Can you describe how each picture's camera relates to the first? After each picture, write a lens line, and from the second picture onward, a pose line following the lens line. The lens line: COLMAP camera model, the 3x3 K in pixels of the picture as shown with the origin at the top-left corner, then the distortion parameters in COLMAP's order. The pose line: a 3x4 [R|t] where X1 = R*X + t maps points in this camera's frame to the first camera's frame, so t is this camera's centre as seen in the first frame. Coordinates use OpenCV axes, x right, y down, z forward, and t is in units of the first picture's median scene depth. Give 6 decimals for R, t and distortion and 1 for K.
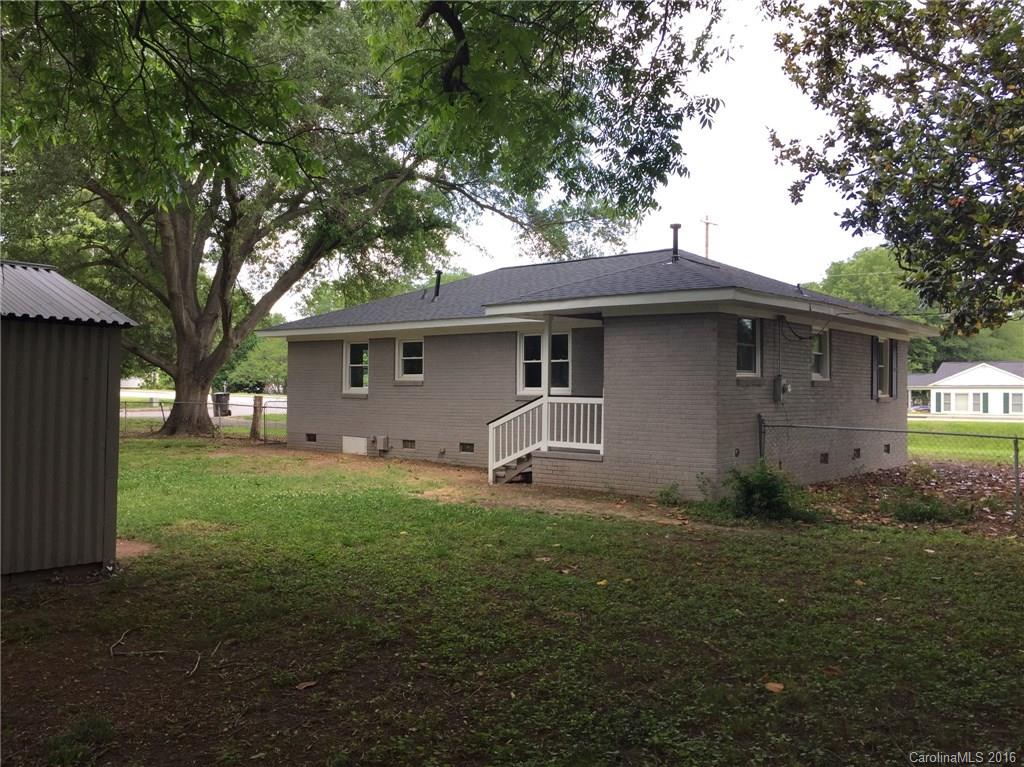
lens RADIAL K [[894.2, 0, 512.0], [0, 894.2, 383.5], [0, 0, 1]] dist [0.099438, -0.142106]
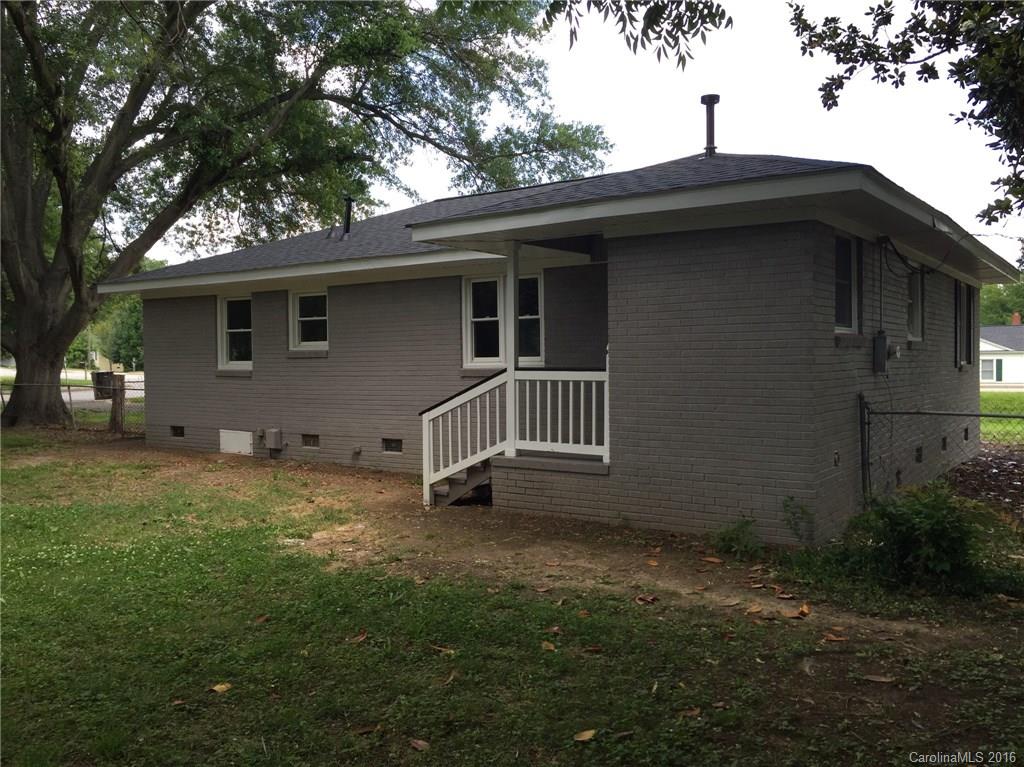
lens RADIAL K [[894.2, 0, 512.0], [0, 894.2, 383.5], [0, 0, 1]] dist [0.099438, -0.142106]
pose [[0.997381, -0.015052, 0.070736, -0.006036], [0.013013, 0.999489, 0.029196, 0.004601], [-0.071140, -0.028200, 0.997068, 0.319887]]
